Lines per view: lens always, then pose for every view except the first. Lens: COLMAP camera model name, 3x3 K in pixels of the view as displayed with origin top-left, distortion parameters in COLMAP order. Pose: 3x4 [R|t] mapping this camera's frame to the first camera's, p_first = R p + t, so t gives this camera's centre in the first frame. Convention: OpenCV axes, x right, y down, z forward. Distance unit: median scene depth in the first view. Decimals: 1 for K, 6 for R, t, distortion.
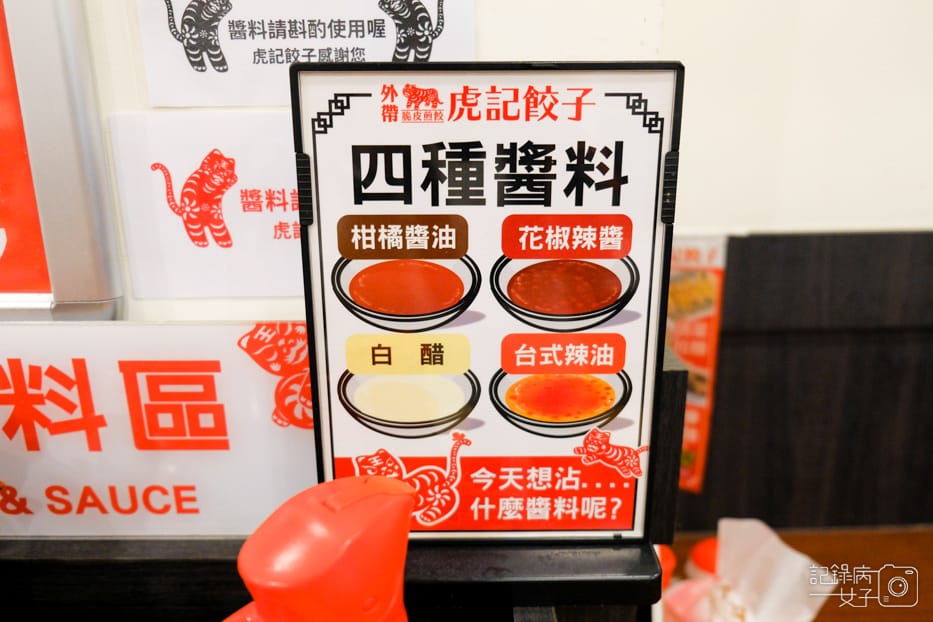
lens RADIAL K [[731.1, 0, 466.5], [0, 731.1, 311.0], [0, 0, 1]] dist [-0.005827, 0.001450]
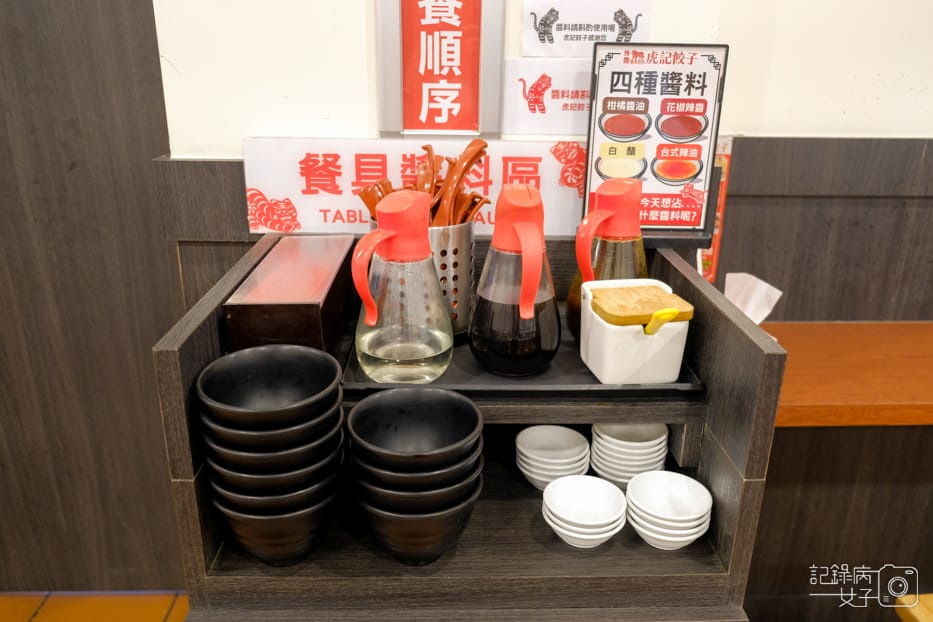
lens RADIAL K [[731.1, 0, 466.5], [0, 731.1, 311.0], [0, 0, 1]] dist [-0.005827, 0.001450]
pose [[0.999715, 0.015746, 0.017954, -0.724203], [-0.016695, 0.998402, 0.053991, 0.535364], [-0.017075, -0.054276, 0.998380, -1.797973]]
